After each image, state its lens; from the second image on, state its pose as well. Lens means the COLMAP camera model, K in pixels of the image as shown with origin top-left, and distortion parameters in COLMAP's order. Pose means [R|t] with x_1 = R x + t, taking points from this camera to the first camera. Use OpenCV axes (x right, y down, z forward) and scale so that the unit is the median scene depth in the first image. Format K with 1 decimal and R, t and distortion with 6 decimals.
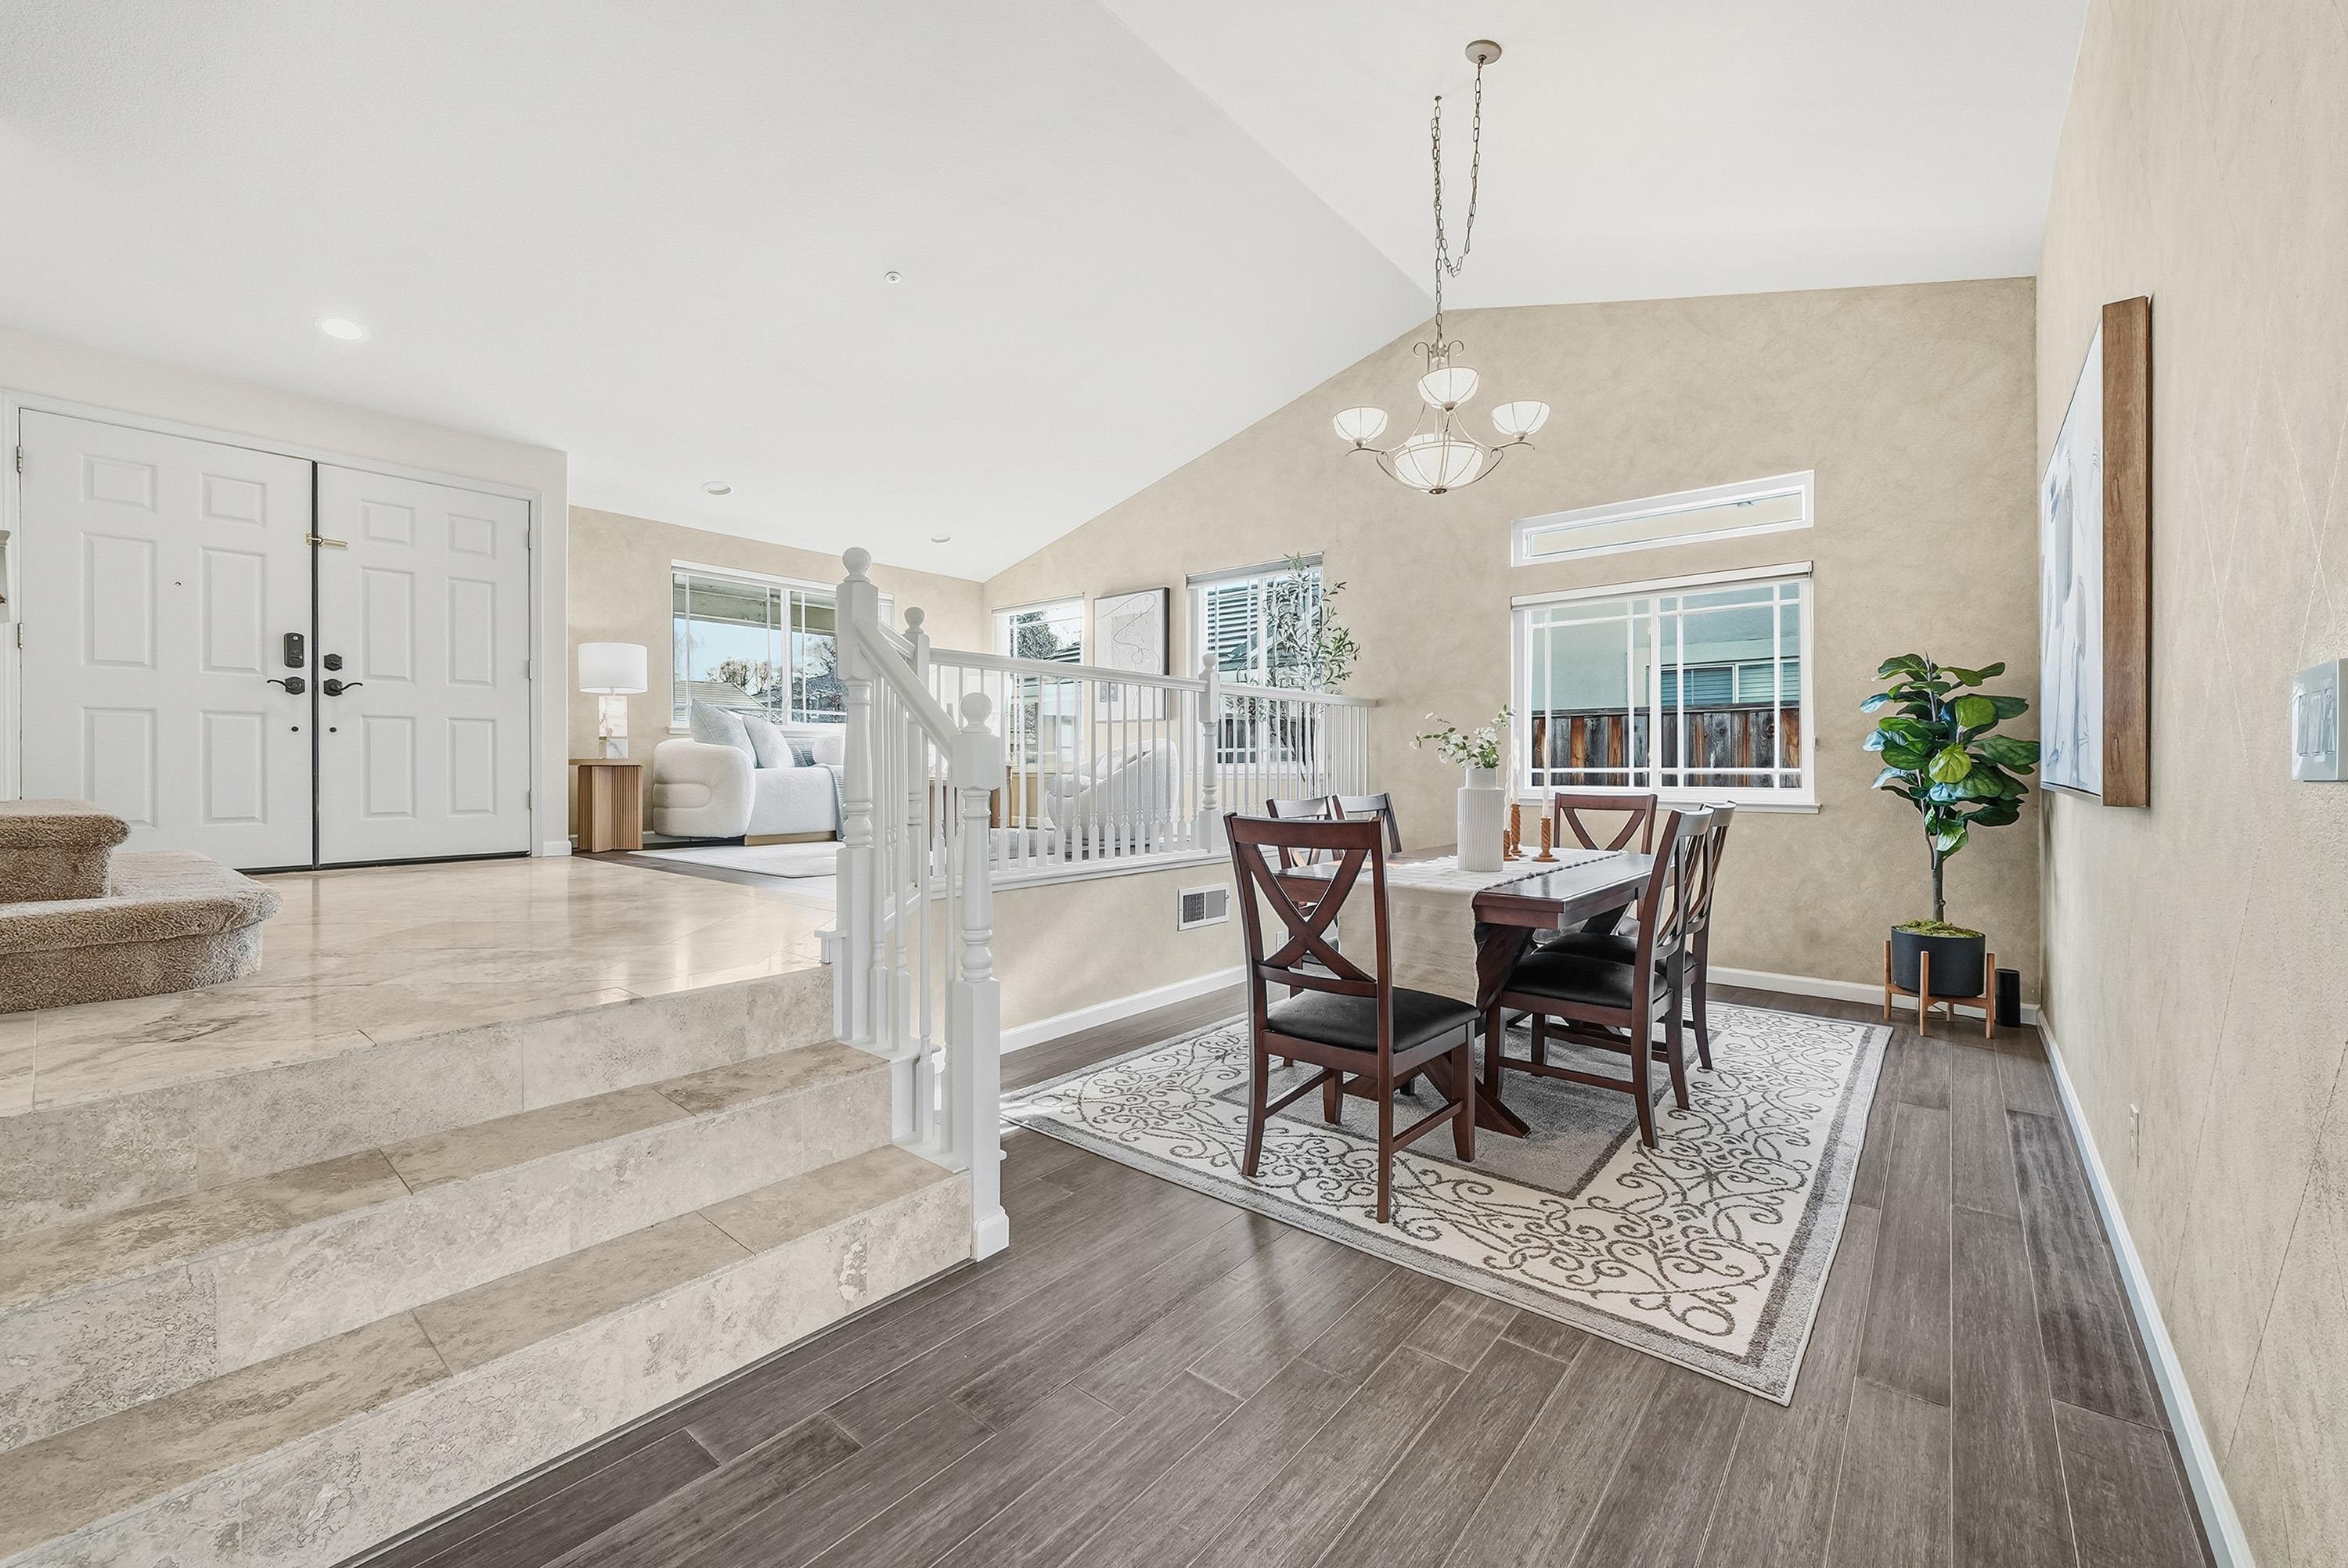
lens RADIAL K [[940.8, 0, 1164.2], [0, 940.8, 768.9], [0, 0, 1]] dist [-0.003422, 0.001357]
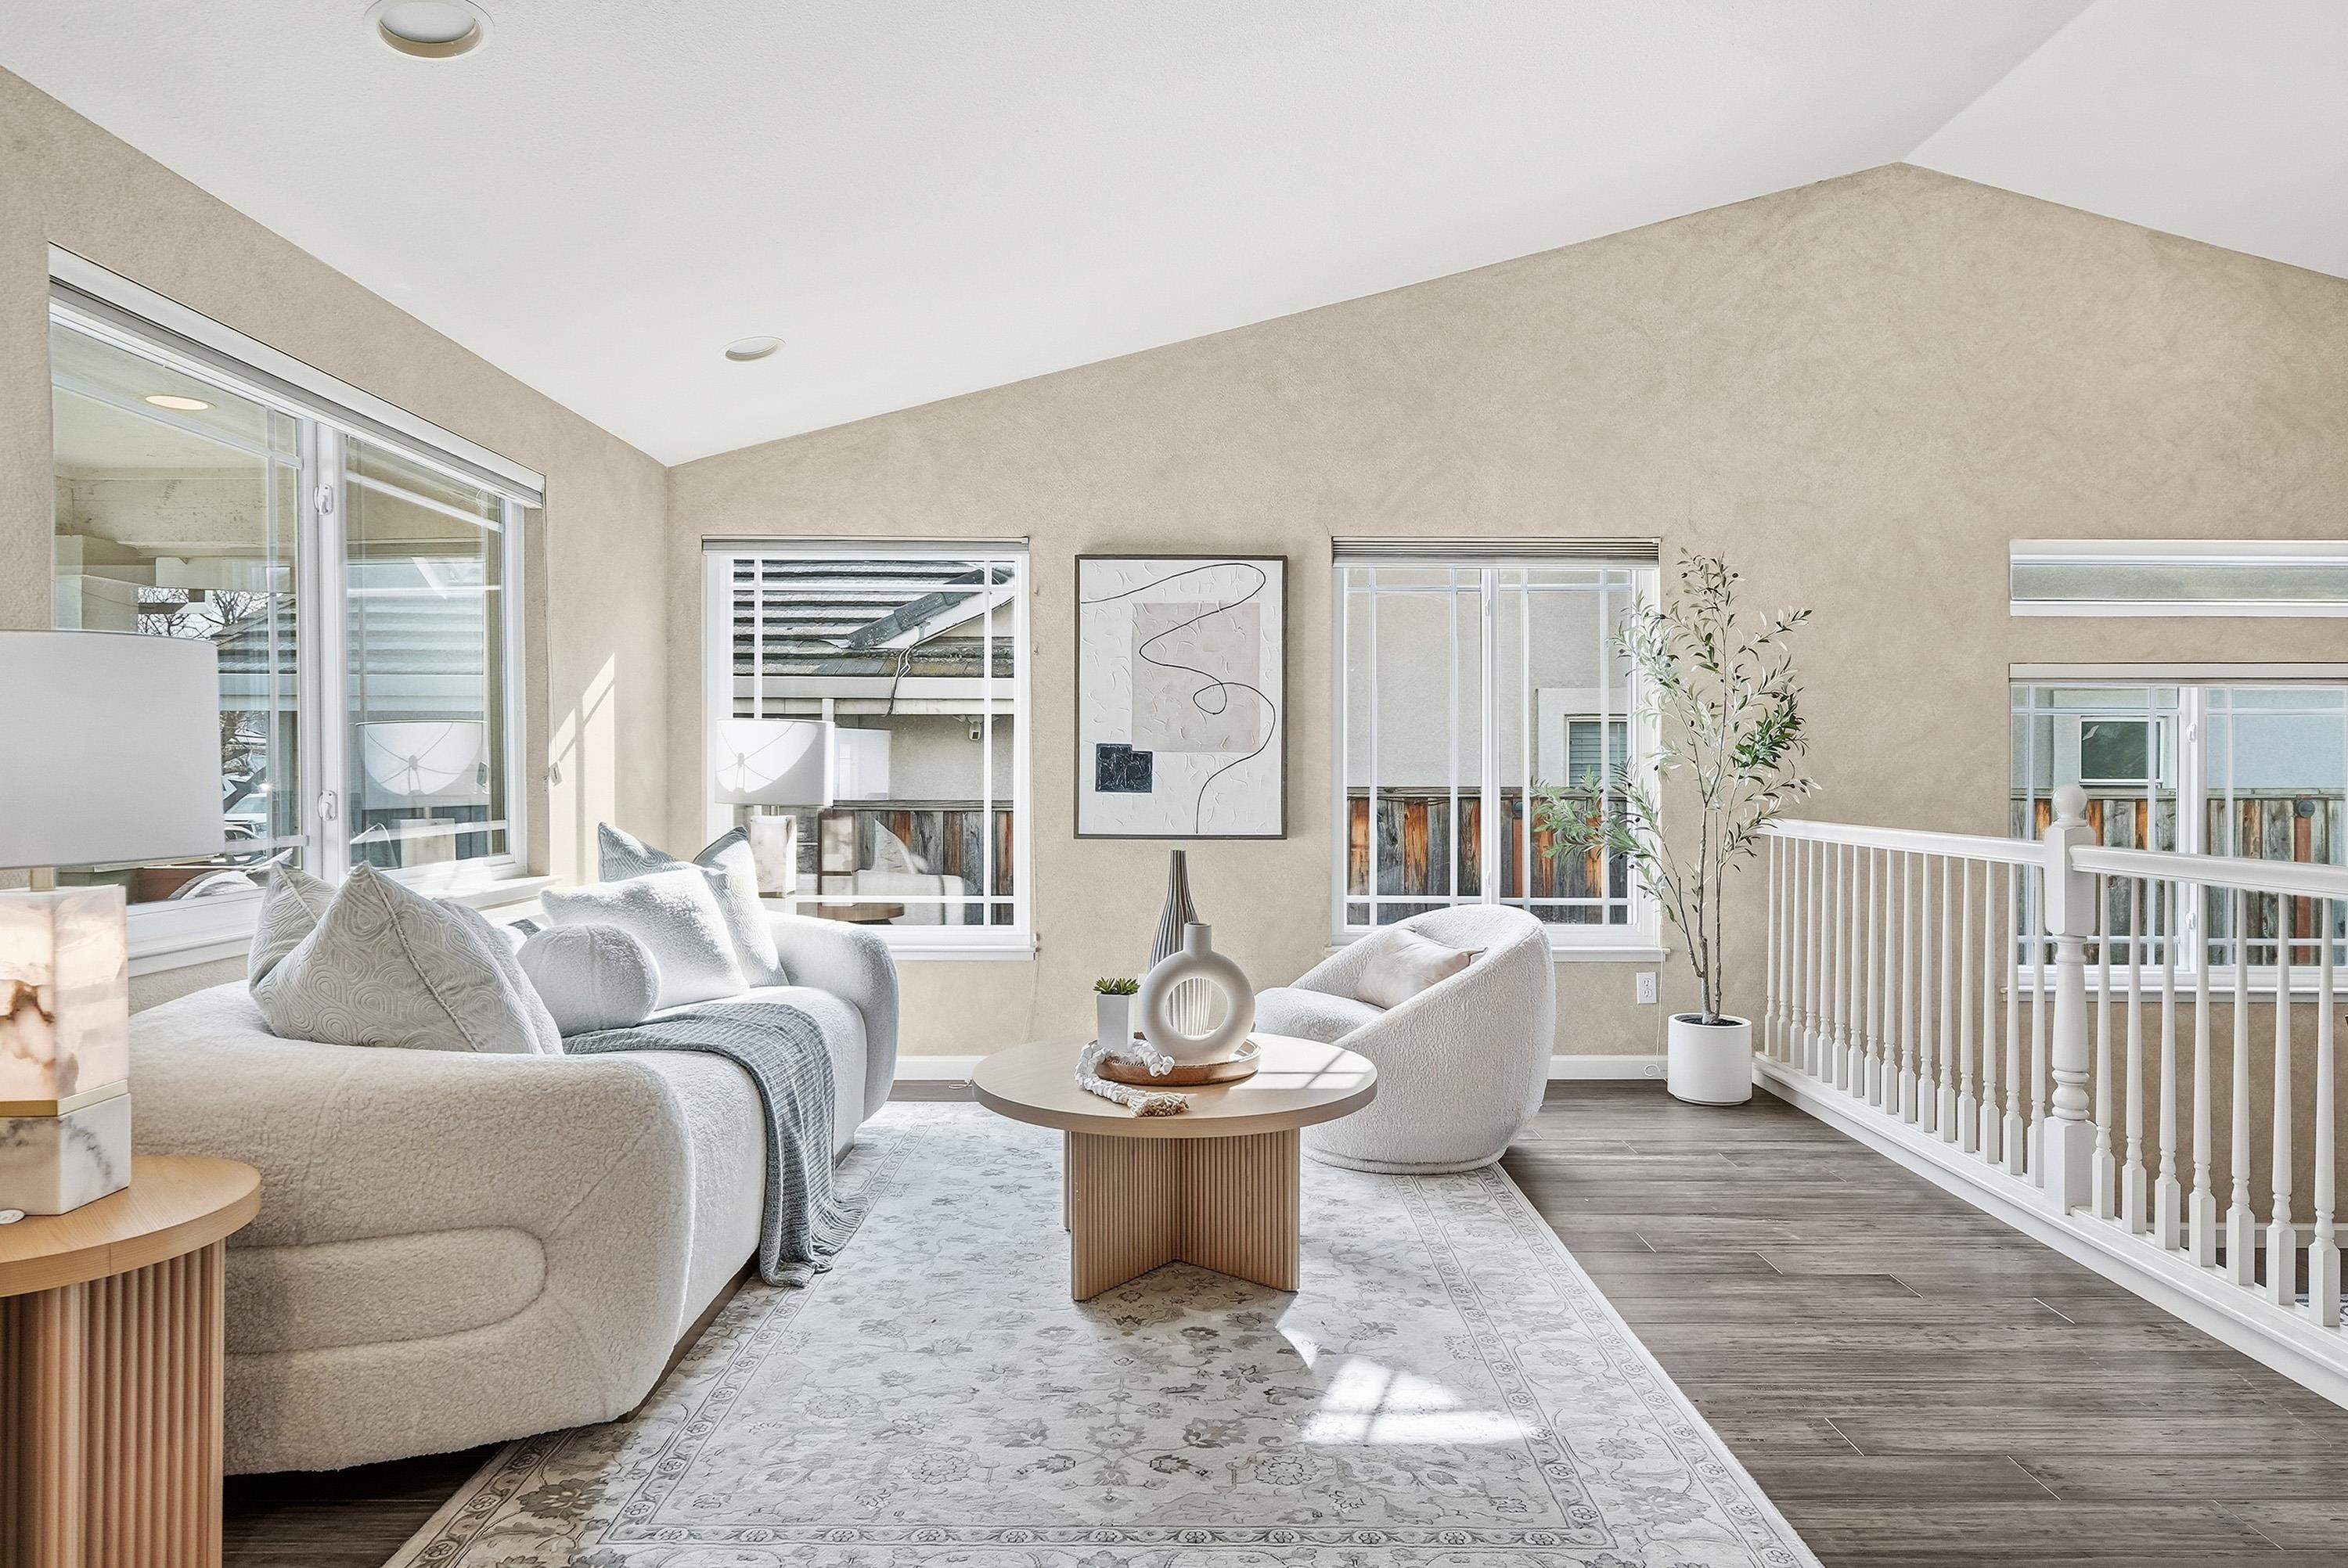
lens RADIAL K [[1390.4, 0, 1175.2], [0, 1390.4, 782.7], [0, 0, 1]] dist [-0.003055, 0.002061]
pose [[0.764234, -0.001079, 0.644938, -0.749029], [-0.000919, 0.999996, 0.002762, -0.126643], [-0.644939, -0.002703, 0.764230, 0.776551]]
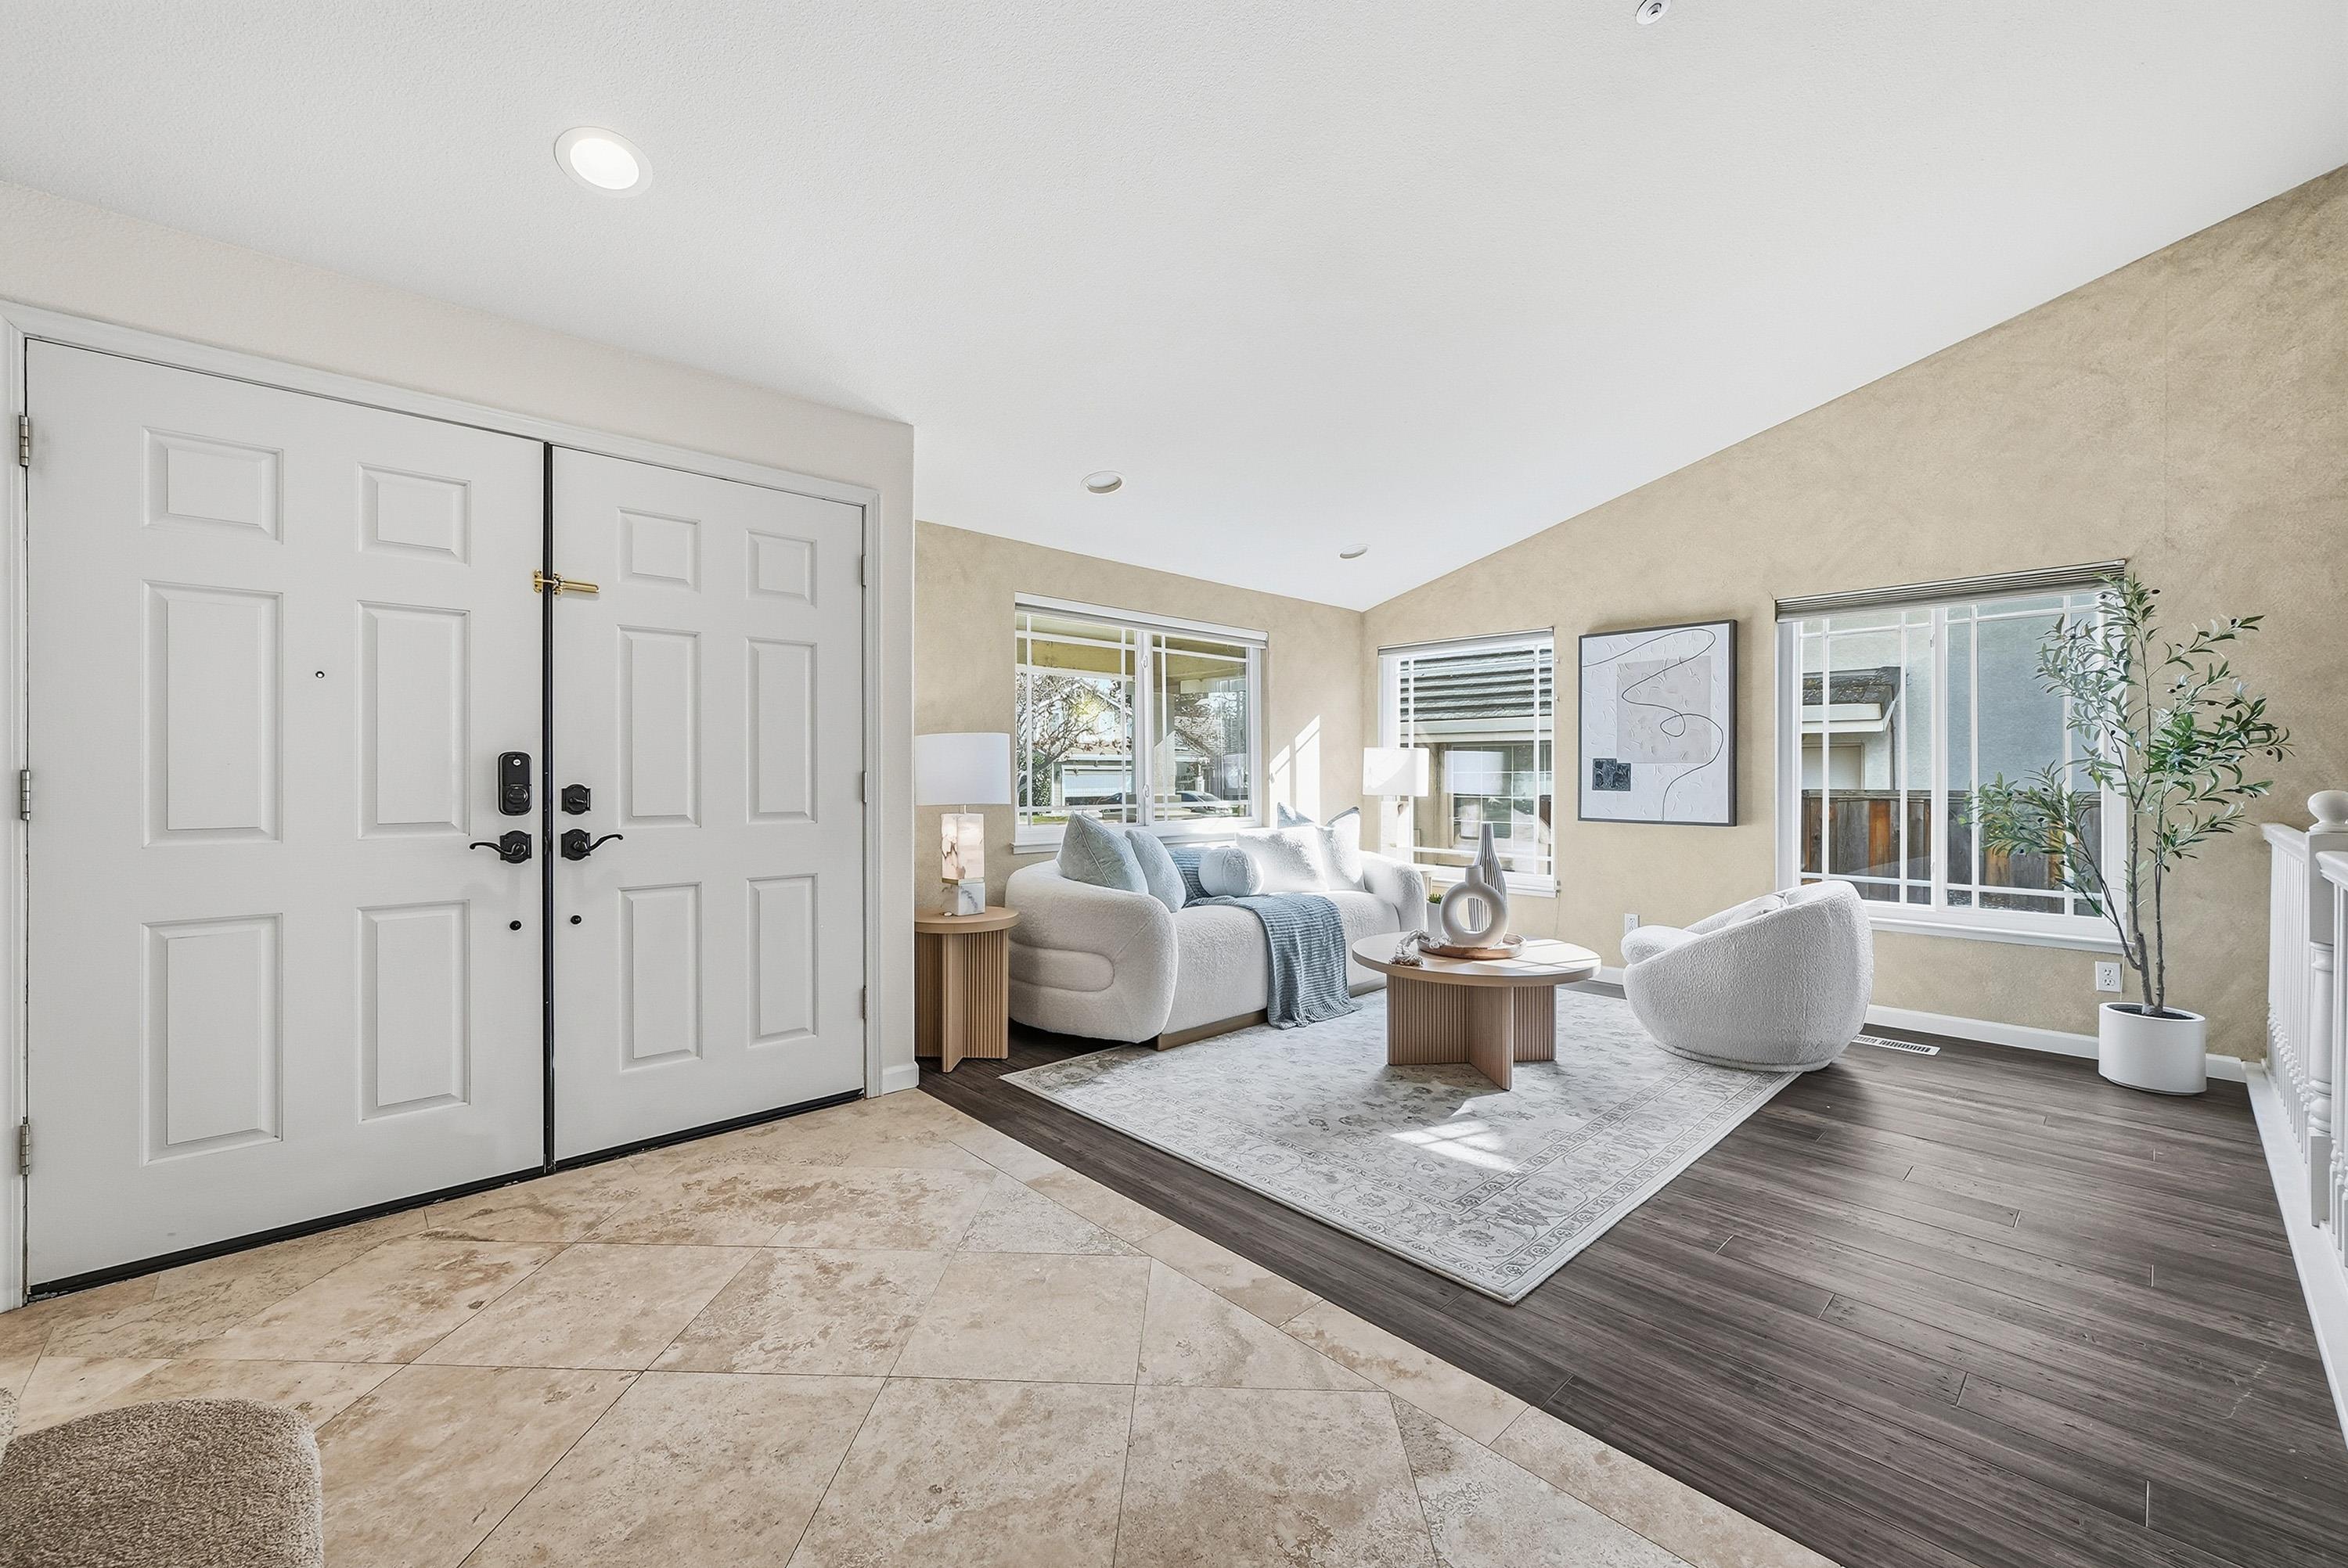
lens RADIAL K [[940.8, 0, 1169.6], [0, 940.8, 784.1], [0, 0, 1]] dist [-0.003422, 0.001357]
pose [[0.992061, 0.005842, -0.125619, -0.458970], [-0.005156, 0.999970, 0.005782, -0.127175], [0.125649, -0.005088, 0.992062, 0.483477]]
